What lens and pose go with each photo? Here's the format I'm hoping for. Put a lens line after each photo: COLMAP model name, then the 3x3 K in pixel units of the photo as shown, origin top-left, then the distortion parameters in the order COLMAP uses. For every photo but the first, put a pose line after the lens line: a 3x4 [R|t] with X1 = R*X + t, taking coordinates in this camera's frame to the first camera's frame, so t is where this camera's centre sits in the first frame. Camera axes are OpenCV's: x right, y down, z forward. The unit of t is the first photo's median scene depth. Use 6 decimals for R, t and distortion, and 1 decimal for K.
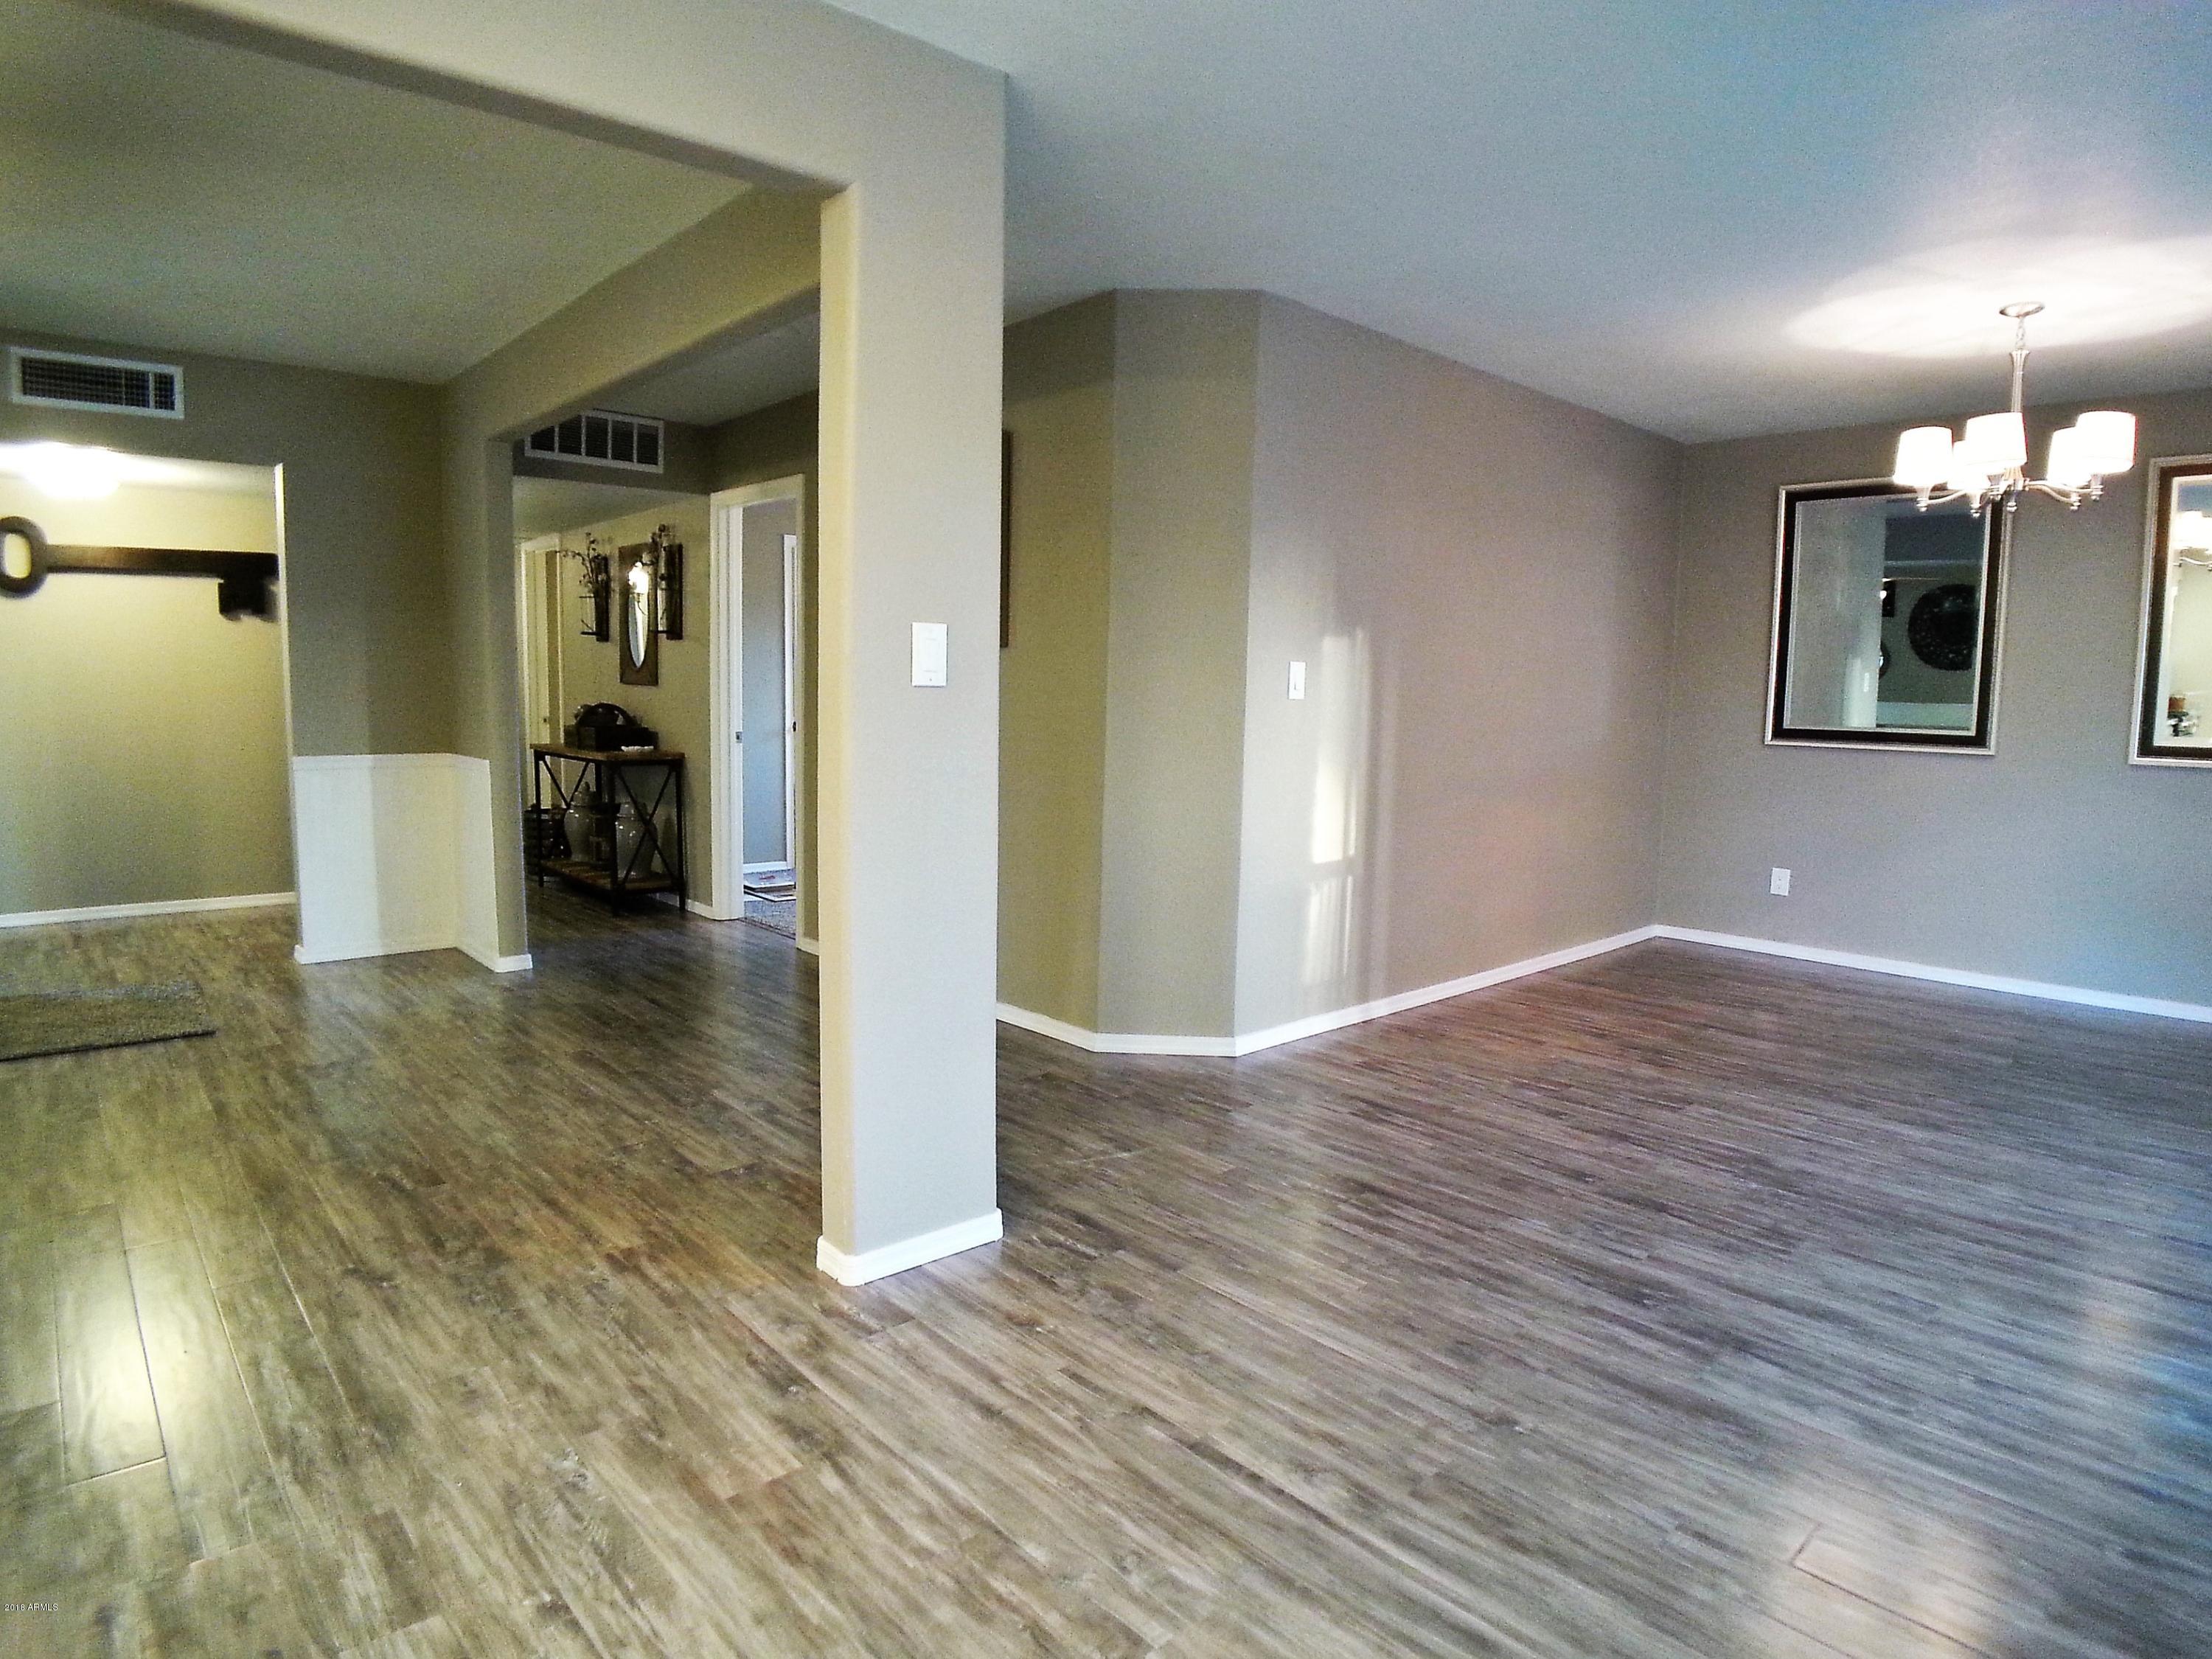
lens RADIAL K [[1220.0, 0, 1064.1], [0, 1220.0, 828.7], [0, 0, 1]] dist [-0.067399, 0.002479]
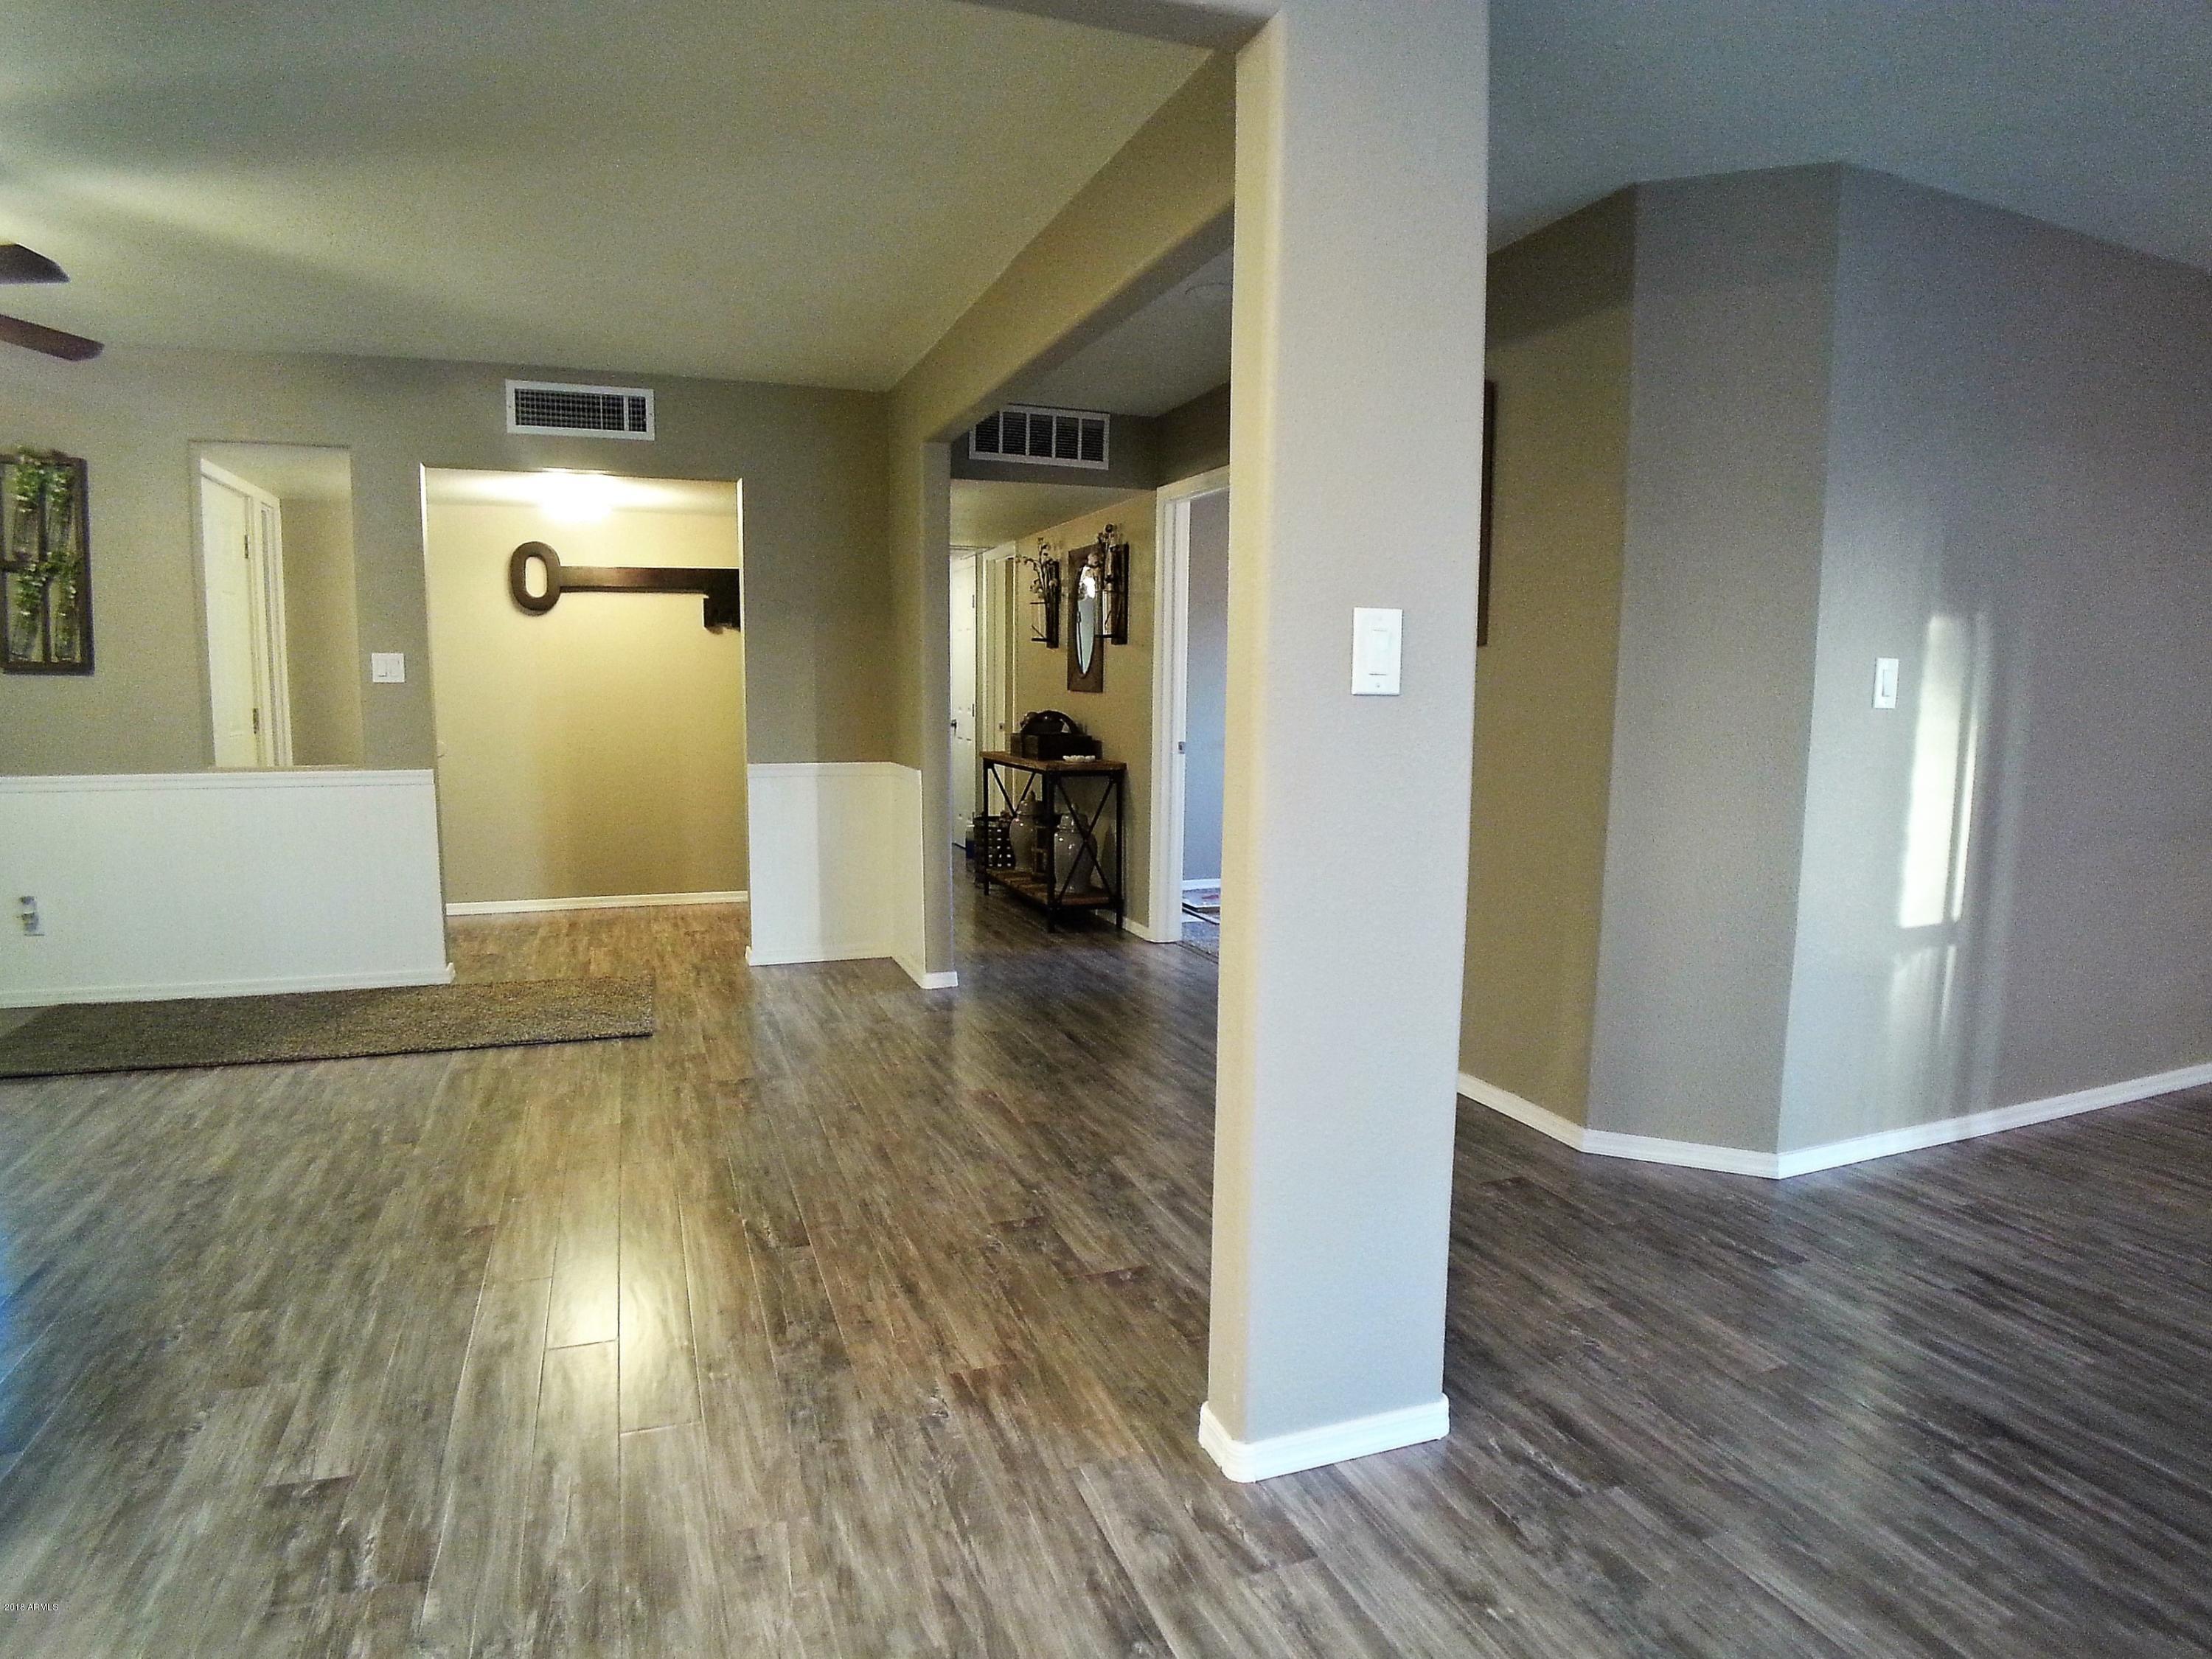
lens RADIAL K [[1220.0, 0, 1064.1], [0, 1220.0, 828.7], [0, 0, 1]] dist [-0.067399, 0.002479]
pose [[0.929513, 0.031062, -0.367479, -0.009404], [-0.032770, 0.999462, 0.001590, -0.020419], [0.367330, 0.010564, 0.930031, 0.166359]]
